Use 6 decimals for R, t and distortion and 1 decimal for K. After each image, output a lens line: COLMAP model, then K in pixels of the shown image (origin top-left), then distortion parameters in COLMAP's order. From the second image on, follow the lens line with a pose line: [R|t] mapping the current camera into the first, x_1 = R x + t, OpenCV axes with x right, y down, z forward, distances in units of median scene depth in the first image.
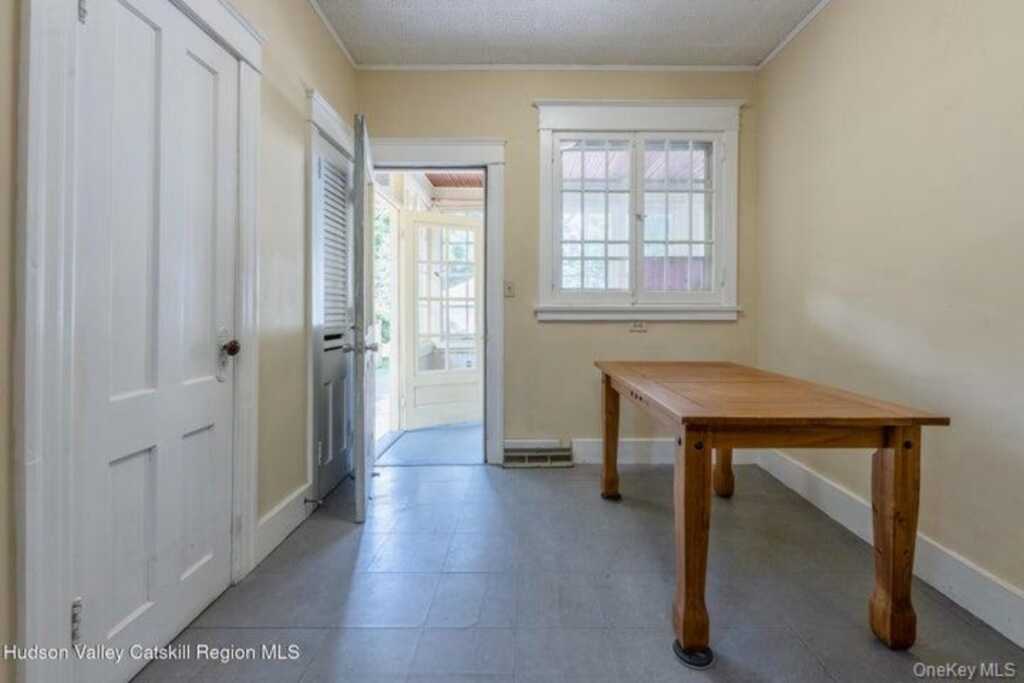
lens RADIAL K [[429.0, 0, 520.3], [0, 429.0, 303.7], [0, 0, 1]] dist [-0.001912, -0.000210]
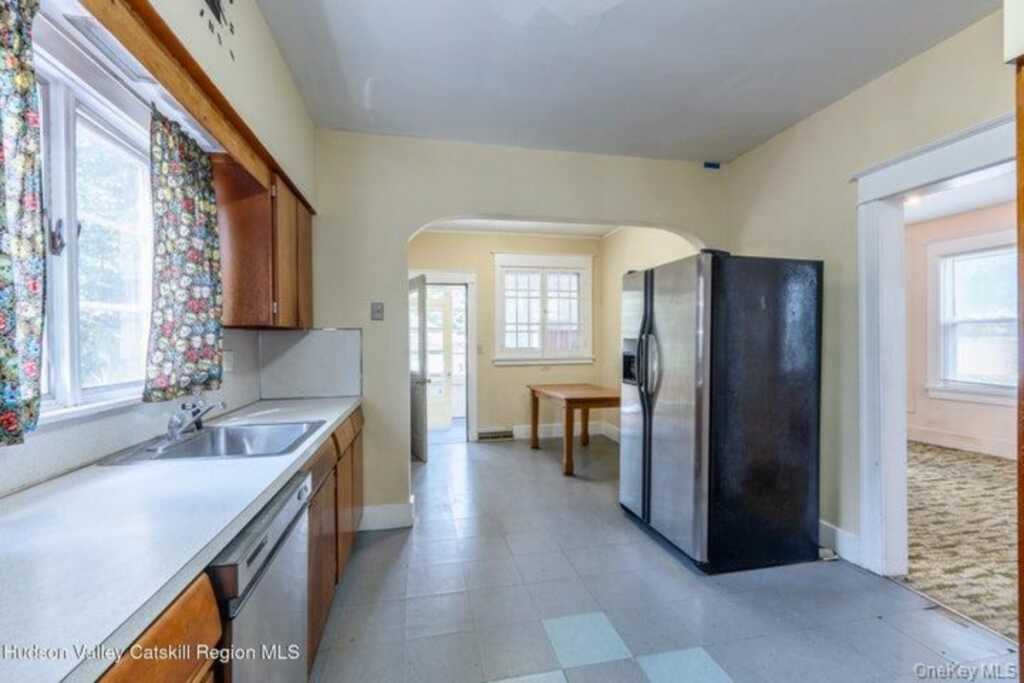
lens RADIAL K [[435.2, 0, 503.8], [0, 435.2, 342.9], [0, 0, 1]] dist [-0.001187, -0.000068]
pose [[0.980093, -0.014692, 0.197992, -0.300395], [0.012630, 0.999852, 0.011672, -0.082861], [-0.198135, -0.008939, 0.980134, -0.902869]]
